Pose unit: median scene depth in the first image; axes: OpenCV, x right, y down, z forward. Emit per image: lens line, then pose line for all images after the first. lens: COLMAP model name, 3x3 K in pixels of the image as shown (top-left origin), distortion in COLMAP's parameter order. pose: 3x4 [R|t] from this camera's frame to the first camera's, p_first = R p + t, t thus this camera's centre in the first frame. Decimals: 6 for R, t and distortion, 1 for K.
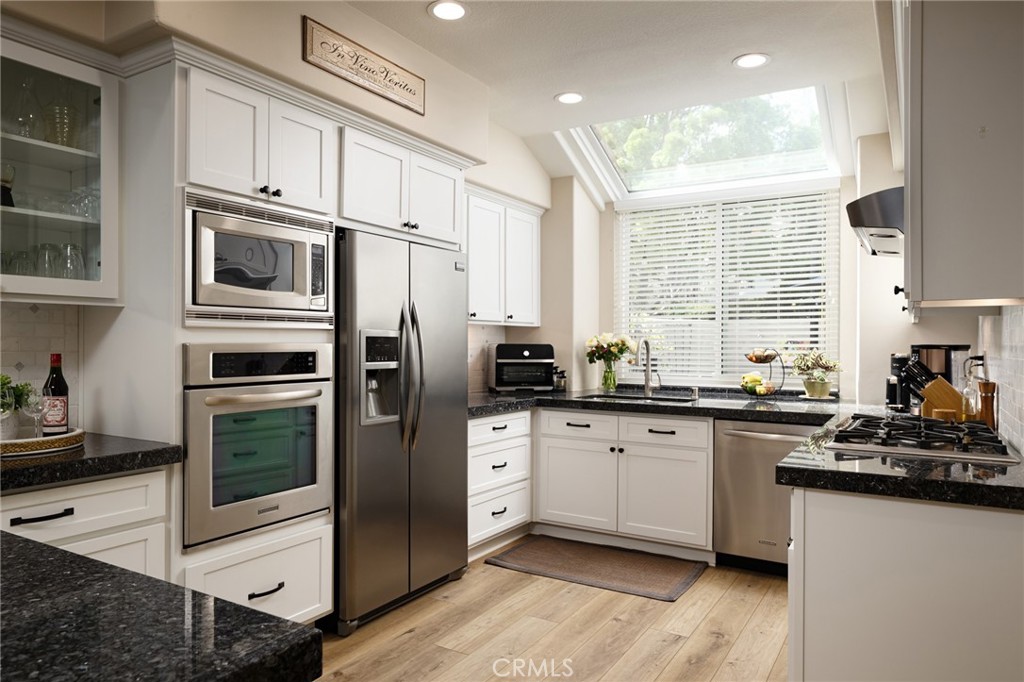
lens RADIAL K [[684.3, 0, 512.0], [0, 684.3, 341.0], [0, 0, 1]] dist [0.048793, -0.000382]
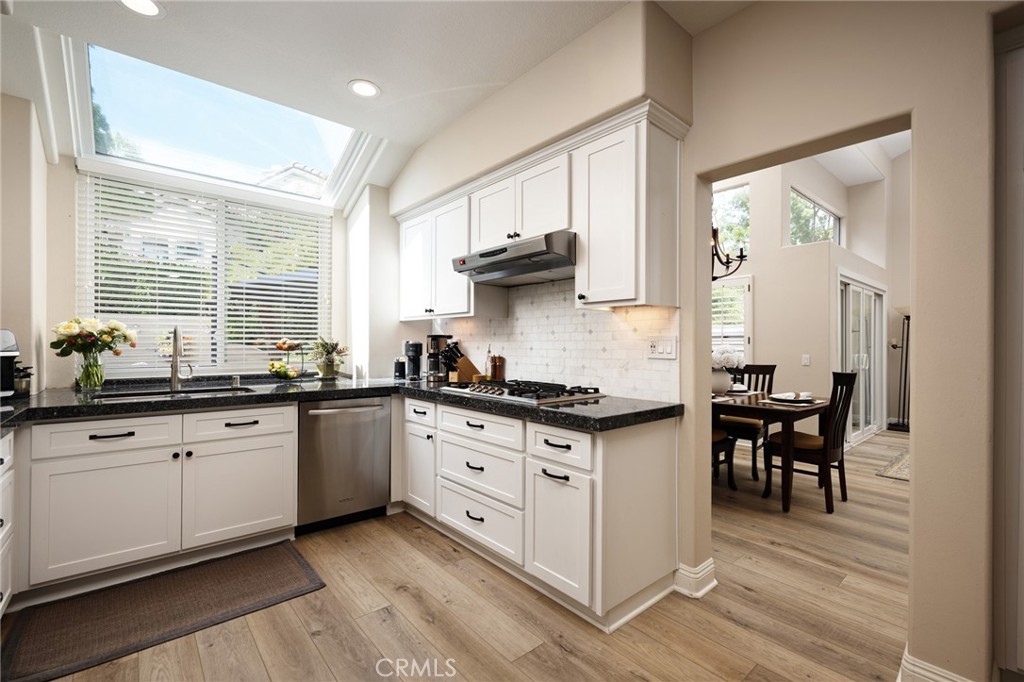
lens RADIAL K [[449.5, 0, 512.0], [0, 449.5, 341.0], [0, 0, 1]] dist [0.002705, 0.000090]
pose [[0.323834, 0.002528, 0.946110, -0.274839], [-0.005900, 0.999982, -0.000652, 0.017455], [-0.946095, -0.005371, 0.323844, 0.485945]]
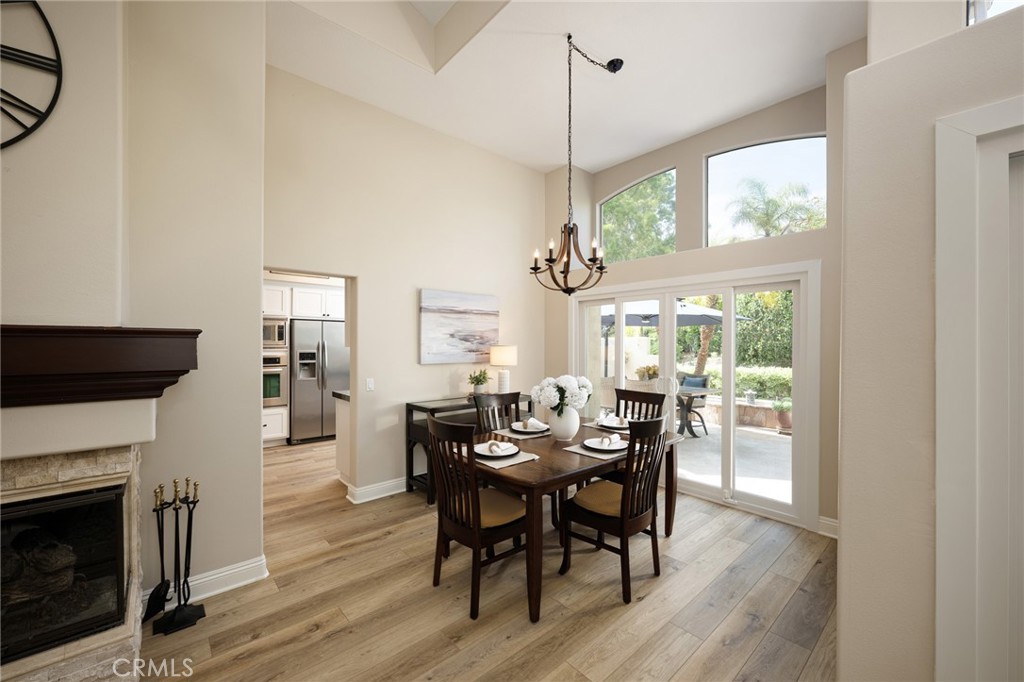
lens RADIAL K [[403.5, 0, 513.5], [0, 403.5, 344.4], [0, 0, 1]] dist [0.000293, -0.000337]
pose [[0.951425, -0.001363, -0.307877, 1.057903], [0.004740, 0.999937, 0.010219, -0.047601], [0.307843, -0.011182, 0.951371, -0.384067]]
